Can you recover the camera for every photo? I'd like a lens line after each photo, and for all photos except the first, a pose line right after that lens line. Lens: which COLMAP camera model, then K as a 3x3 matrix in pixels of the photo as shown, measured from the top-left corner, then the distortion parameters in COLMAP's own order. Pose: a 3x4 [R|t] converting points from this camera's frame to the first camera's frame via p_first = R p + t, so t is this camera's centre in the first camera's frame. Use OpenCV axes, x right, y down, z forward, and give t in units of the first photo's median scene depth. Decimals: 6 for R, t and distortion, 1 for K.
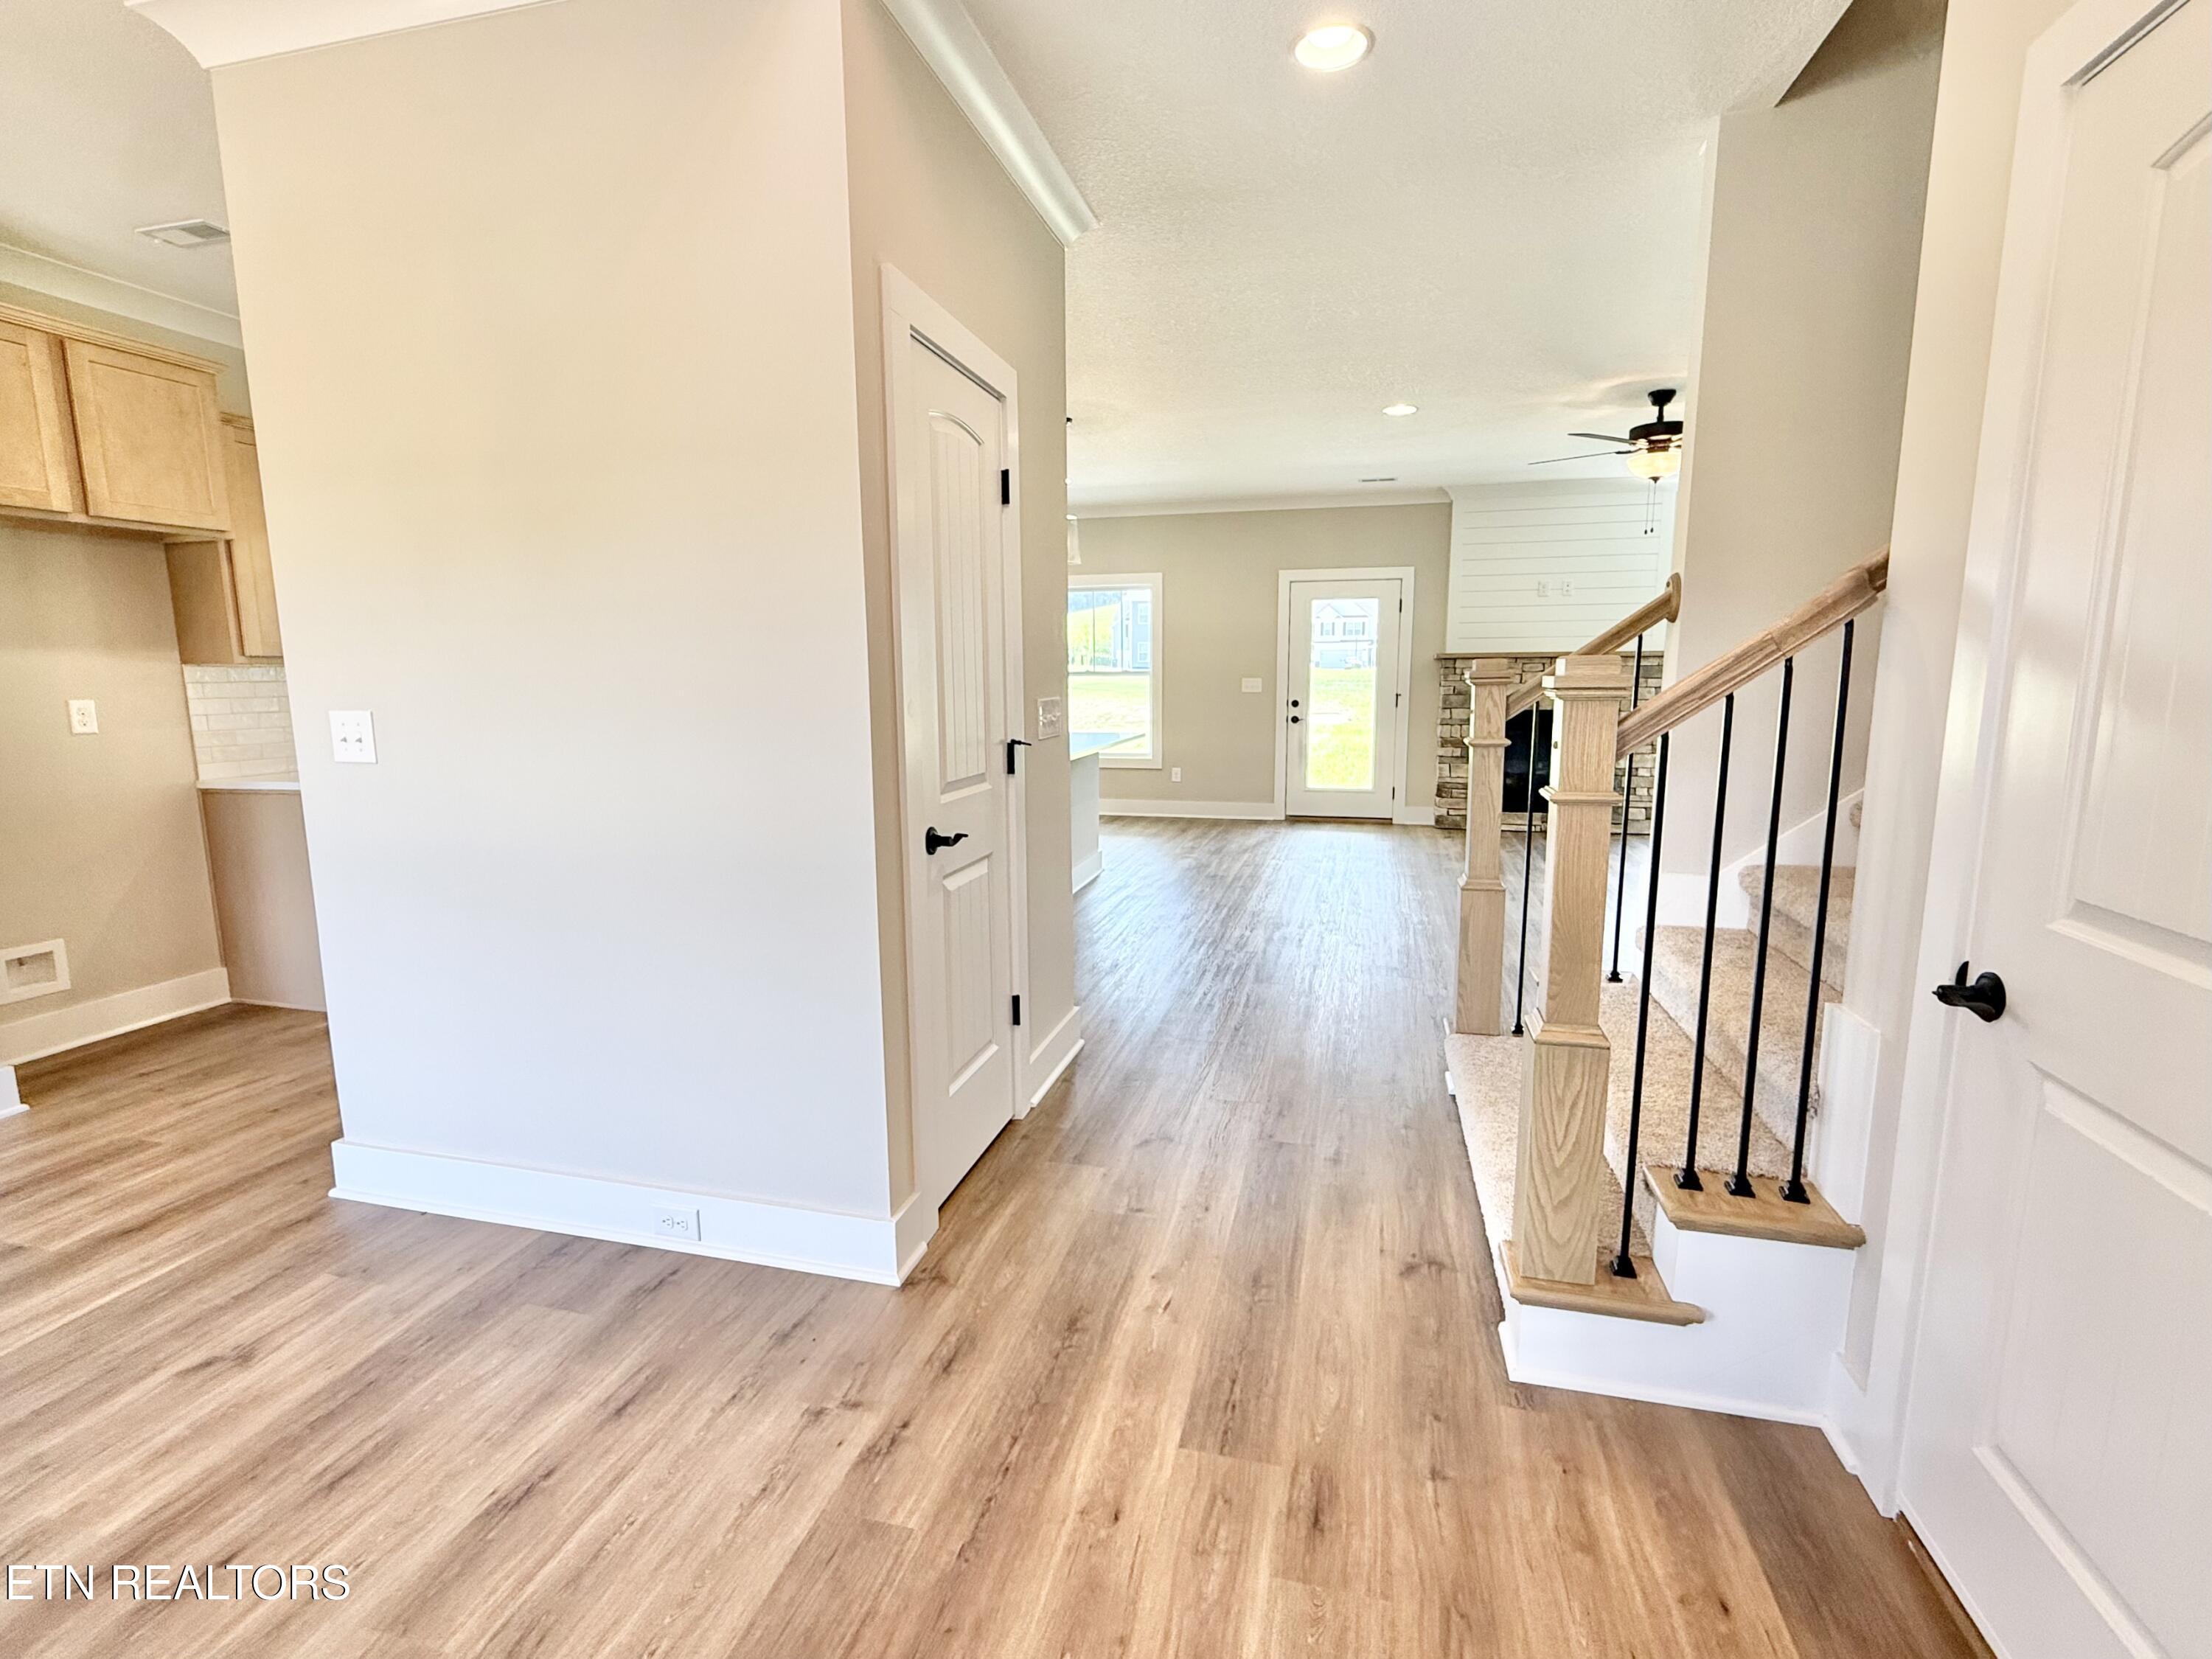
lens RADIAL K [[1032.2, 0, 1092.4], [0, 1032.2, 823.6], [0, 0, 1]] dist [0.001050, -0.000691]
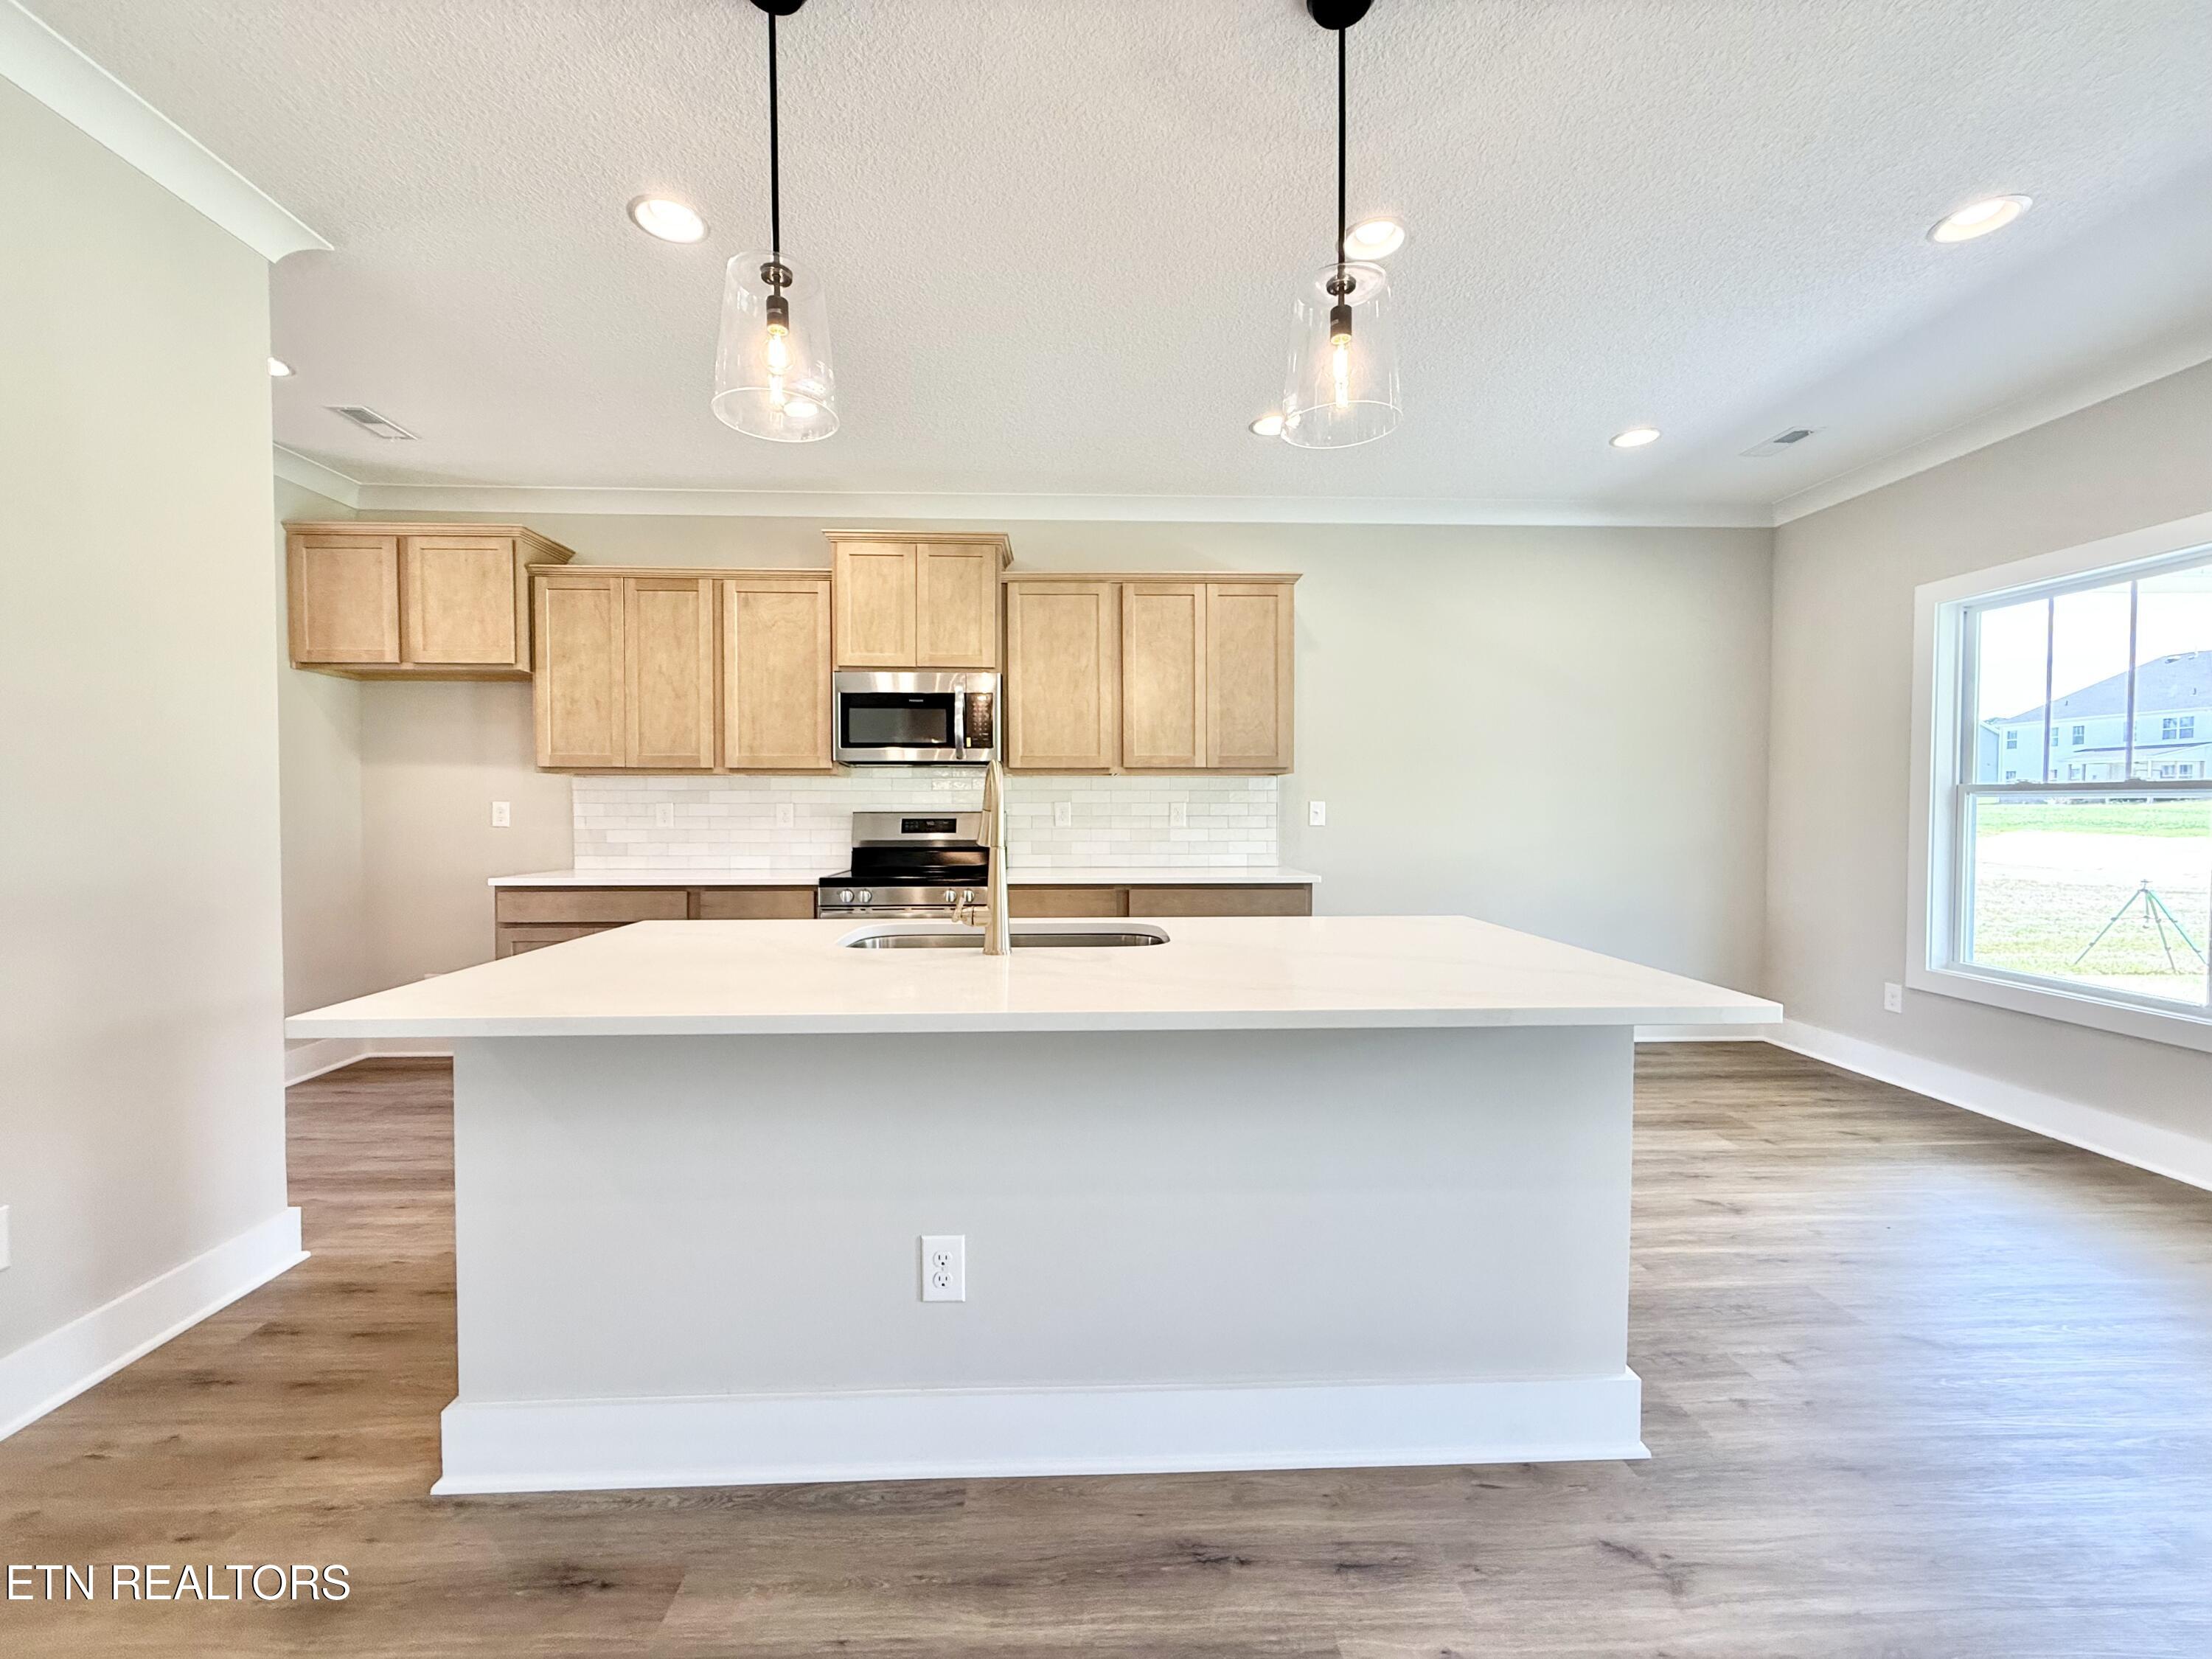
lens RADIAL K [[876.7, 0, 1096.6], [0, 876.7, 827.4], [0, 0, 1]] dist [-0.000353, -0.000050]
pose [[0.292712, 0.029545, -0.955744, 0.266607], [-0.143352, 0.989582, -0.013312, -0.140201], [0.945394, 0.140904, 0.293898, 1.076631]]
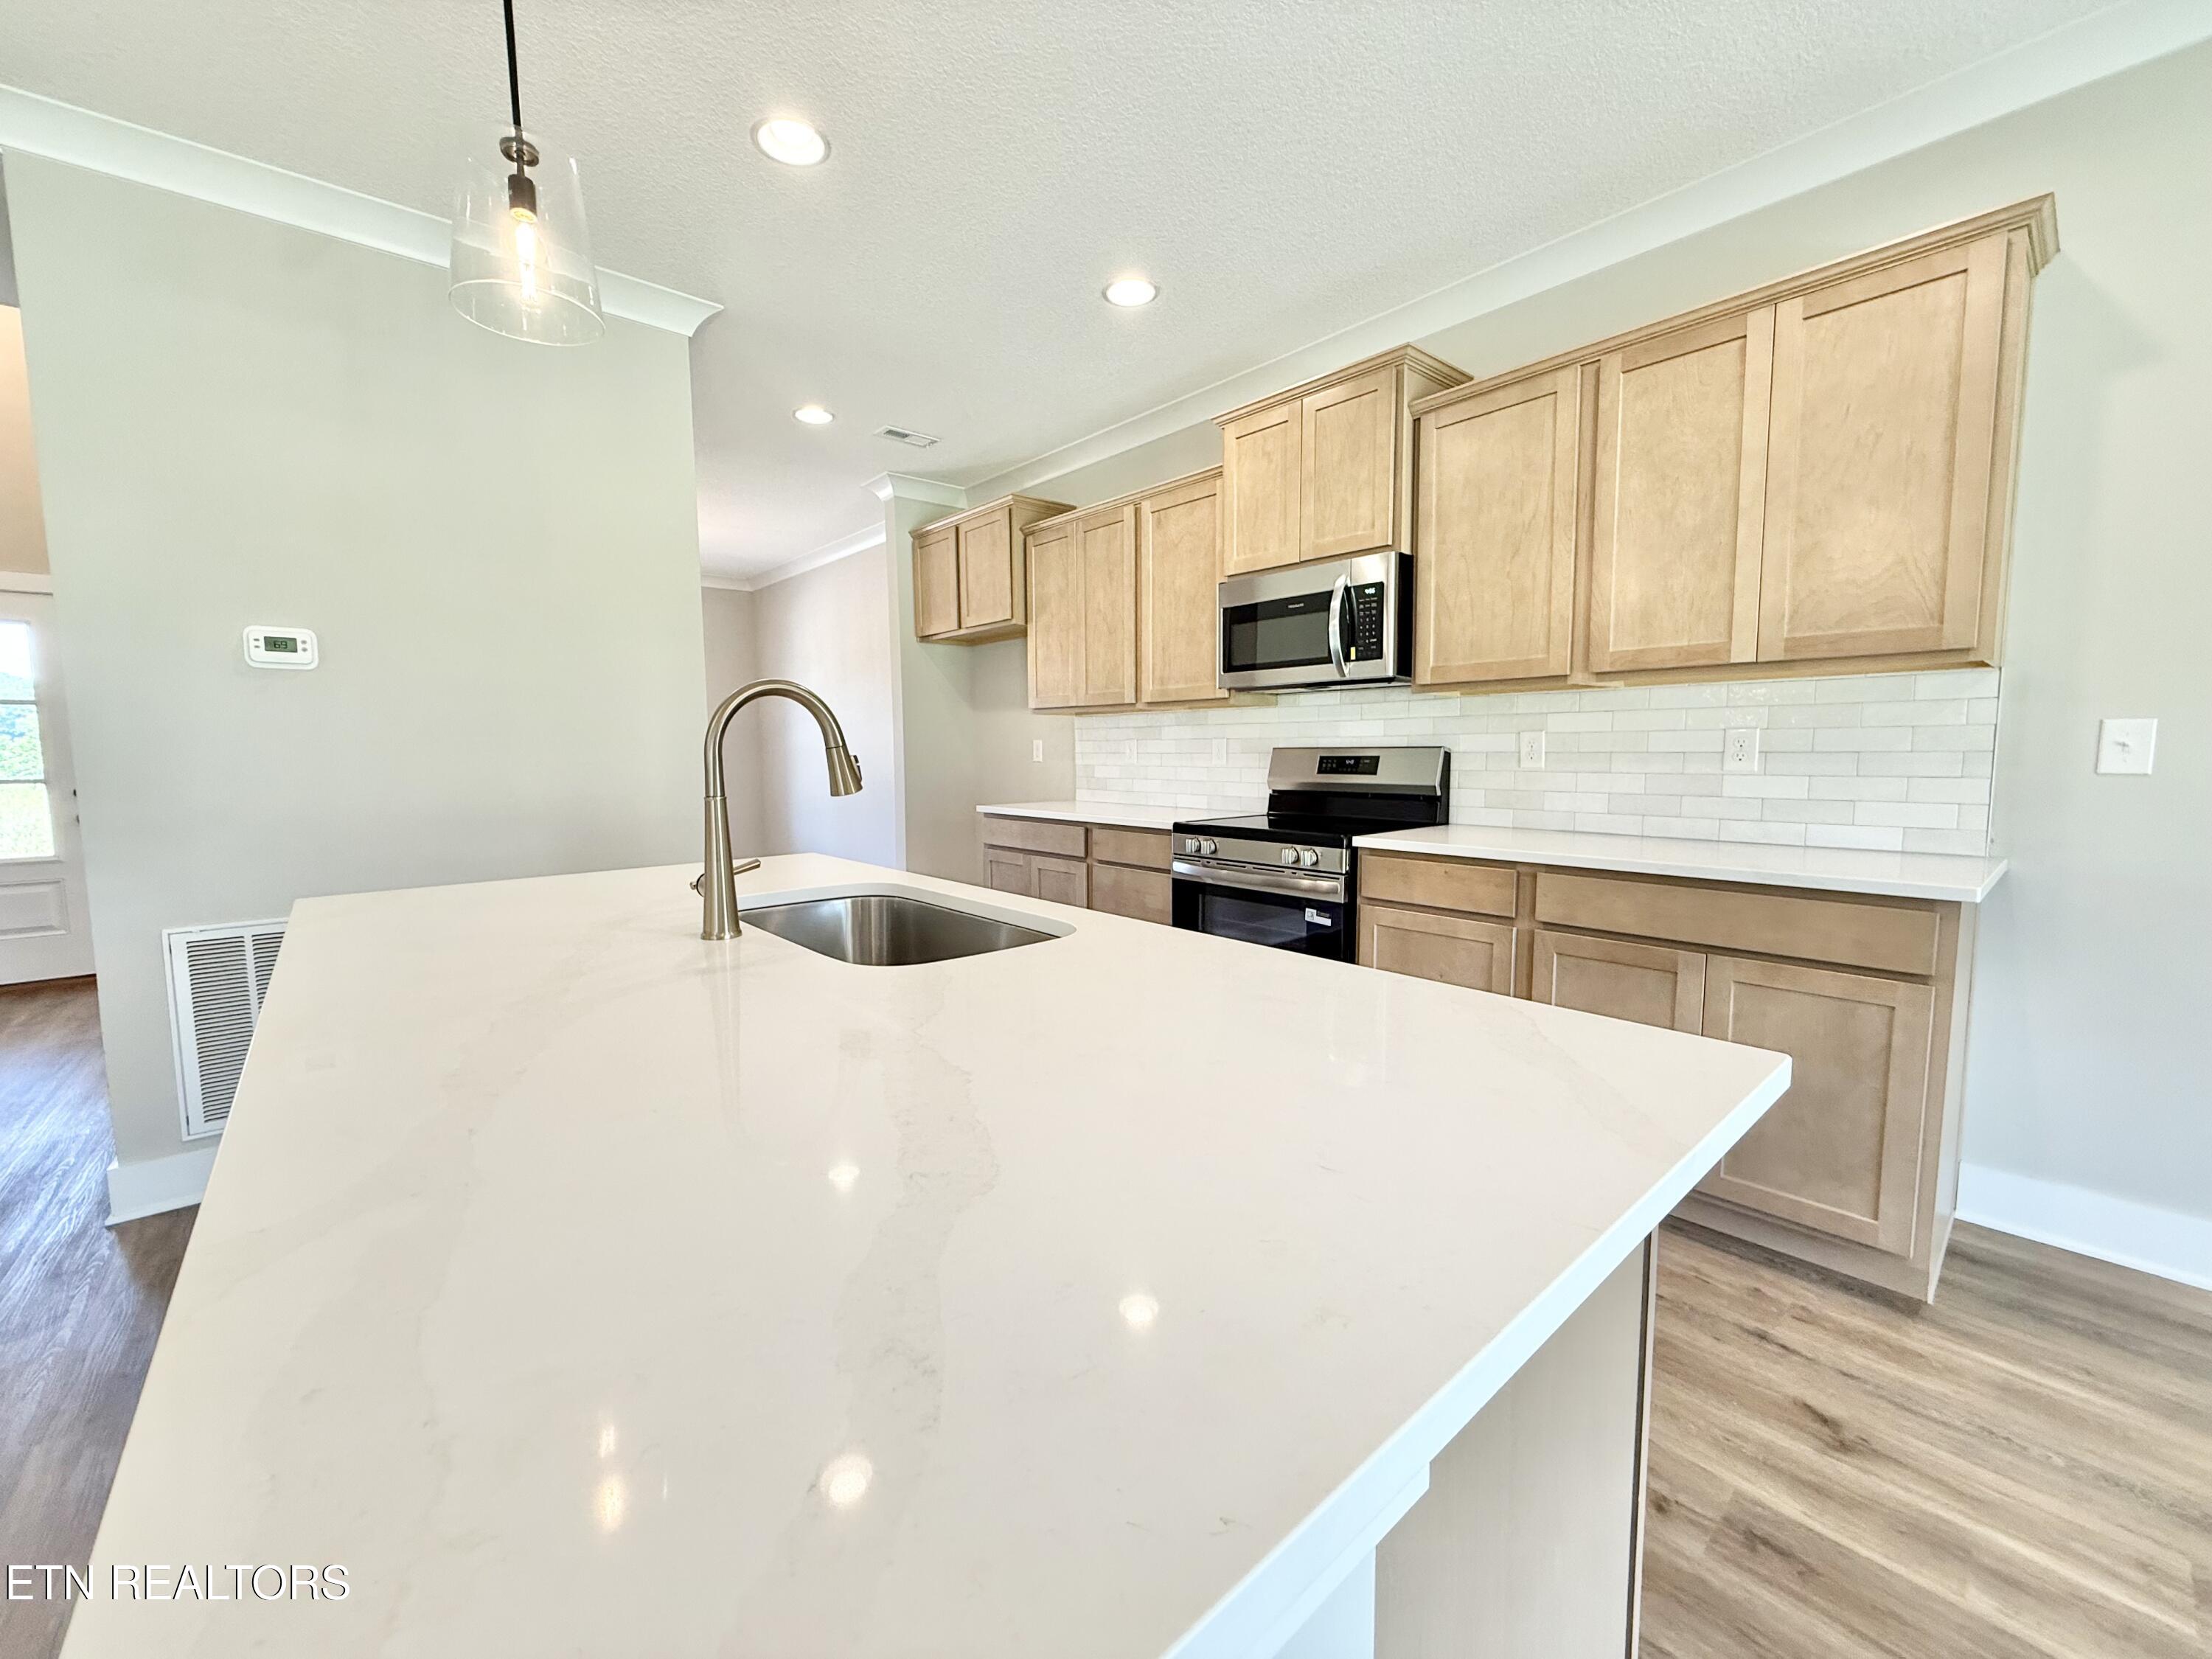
lens RADIAL K [[876.7, 0, 1099.0], [0, 876.7, 826.8], [0, 0, 1]] dist [-0.000353, -0.000050]
pose [[-0.563916, 0.088853, -0.821038, 0.059805], [-0.107959, 0.977732, 0.179961, -0.185067], [0.818745, 0.190121, -0.541766, 1.399693]]
